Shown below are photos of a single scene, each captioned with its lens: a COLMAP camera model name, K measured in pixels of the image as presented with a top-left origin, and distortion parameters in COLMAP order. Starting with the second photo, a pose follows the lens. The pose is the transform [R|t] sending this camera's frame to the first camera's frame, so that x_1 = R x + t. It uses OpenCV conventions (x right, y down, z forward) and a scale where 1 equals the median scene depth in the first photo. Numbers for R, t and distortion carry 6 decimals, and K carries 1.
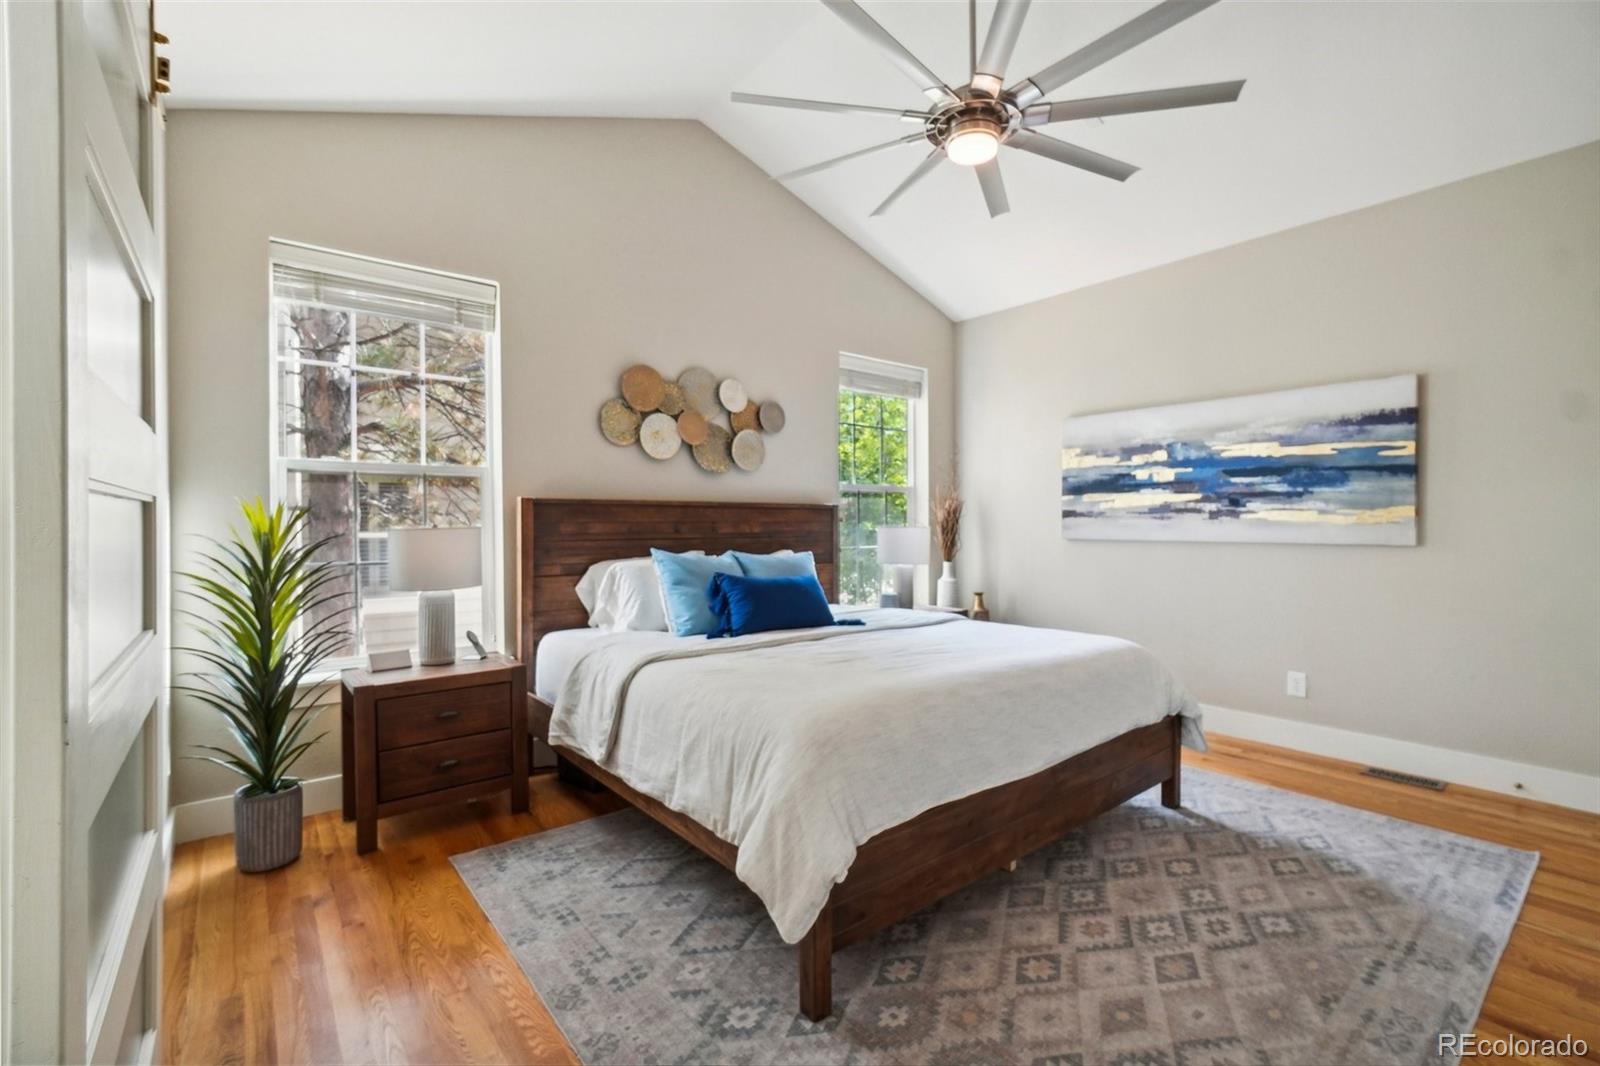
lens RADIAL K [[700.2, 0, 792.3], [0, 700.2, 528.3], [0, 0, 1]] dist [-0.005125, 0.000088]
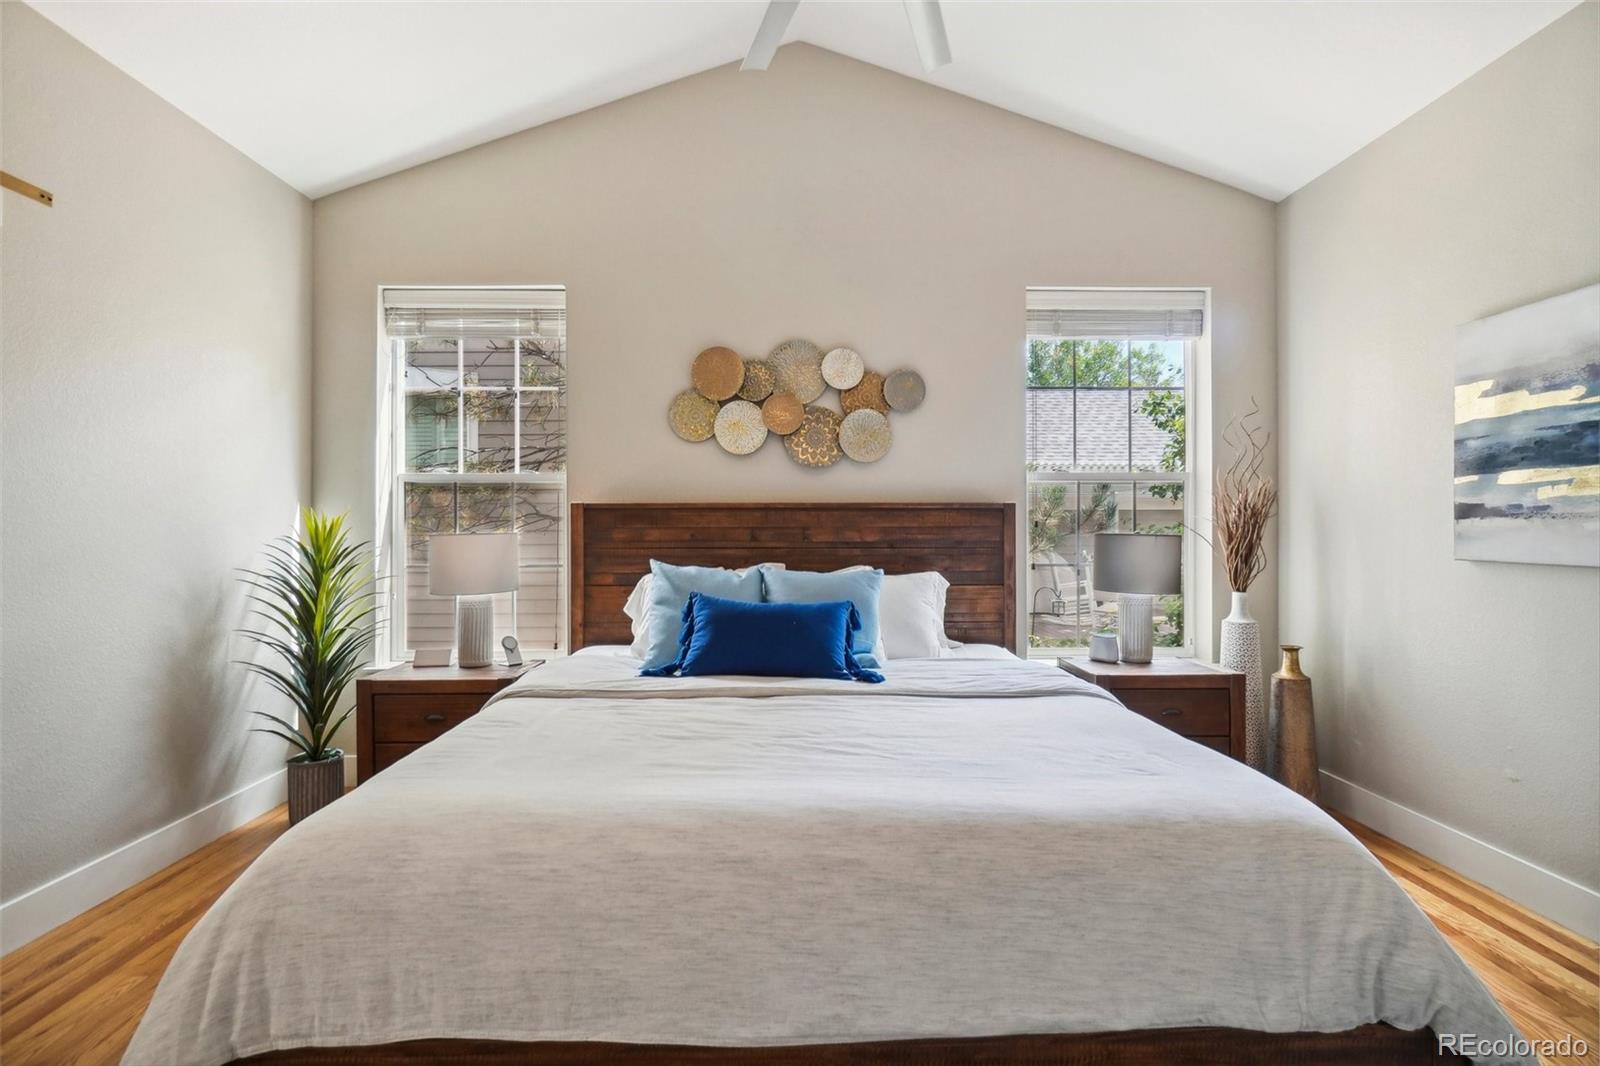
lens RADIAL K [[700.2, 0, 792.3], [0, 700.2, 528.3], [0, 0, 1]] dist [-0.005125, 0.000088]
pose [[0.791544, -0.000359, -0.611112, 0.425599], [-0.003926, 0.999976, -0.005672, -0.004440], [0.611100, 0.006889, 0.791523, 0.403611]]
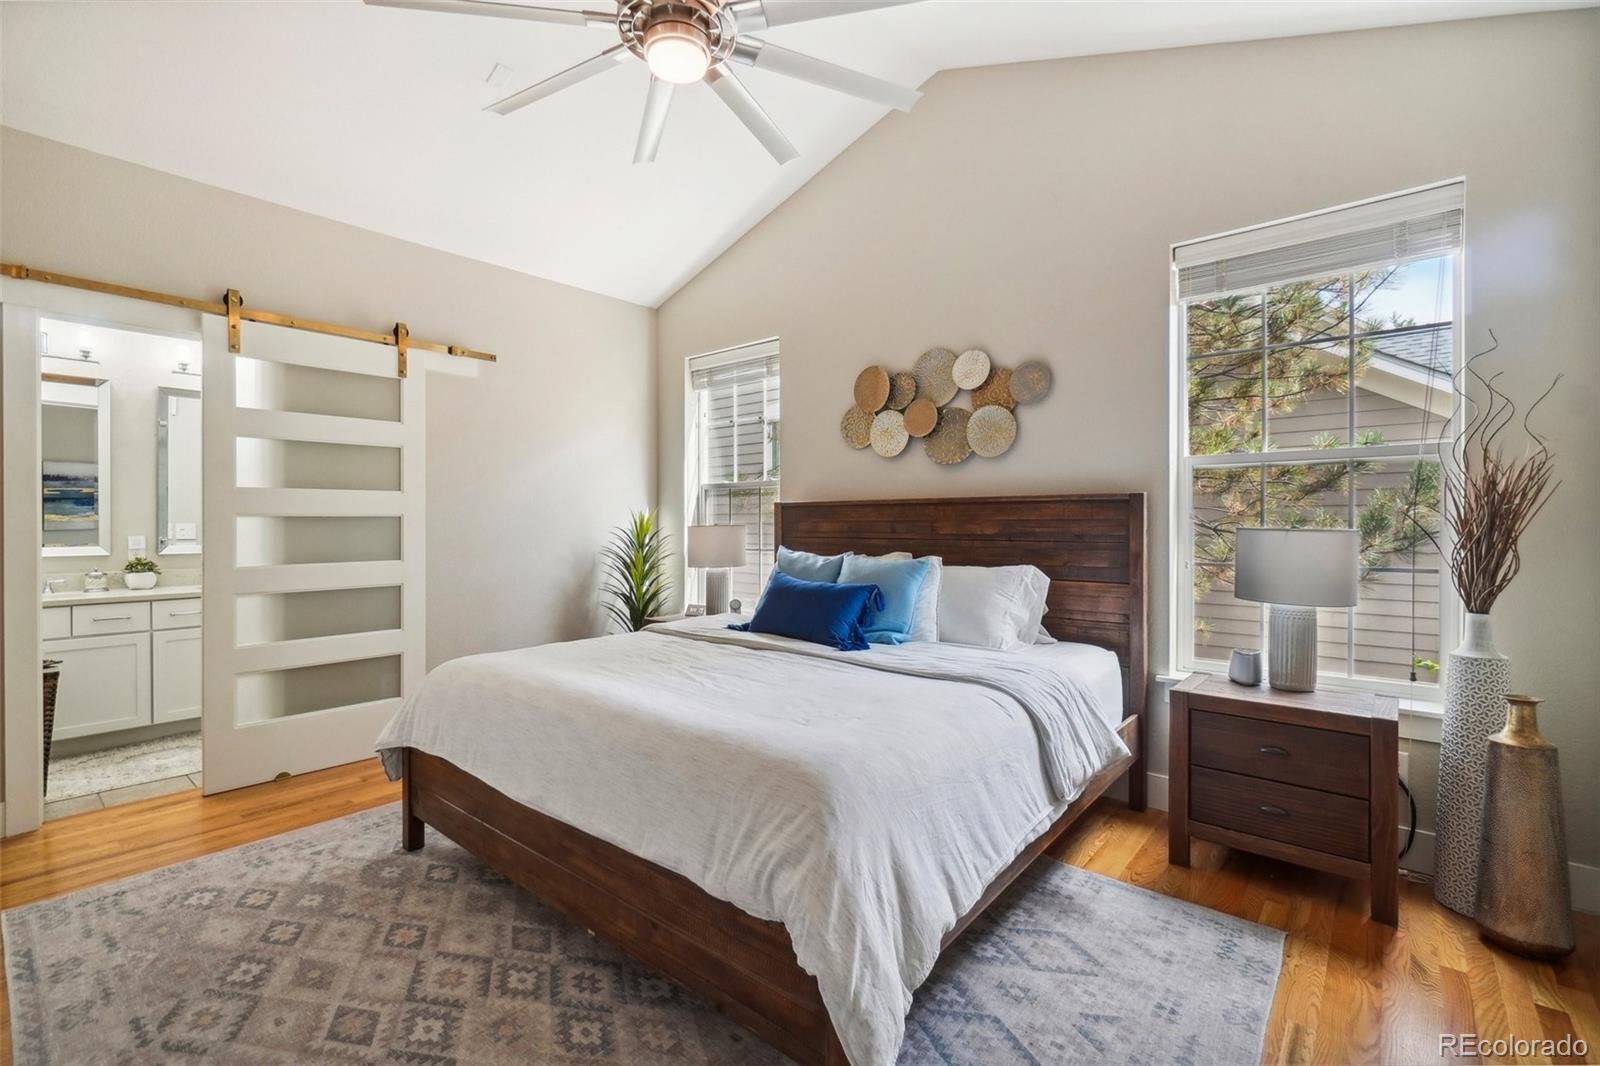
lens RADIAL K [[706.5, 0, 791.8], [0, 706.5, 525.3], [0, 0, 1]] dist [-0.000814, -0.000386]
pose [[0.187214, 0.006434, -0.982298, 0.842712], [-0.004329, 0.999974, 0.005725, -0.009395], [0.982310, 0.003181, 0.187238, 0.756200]]
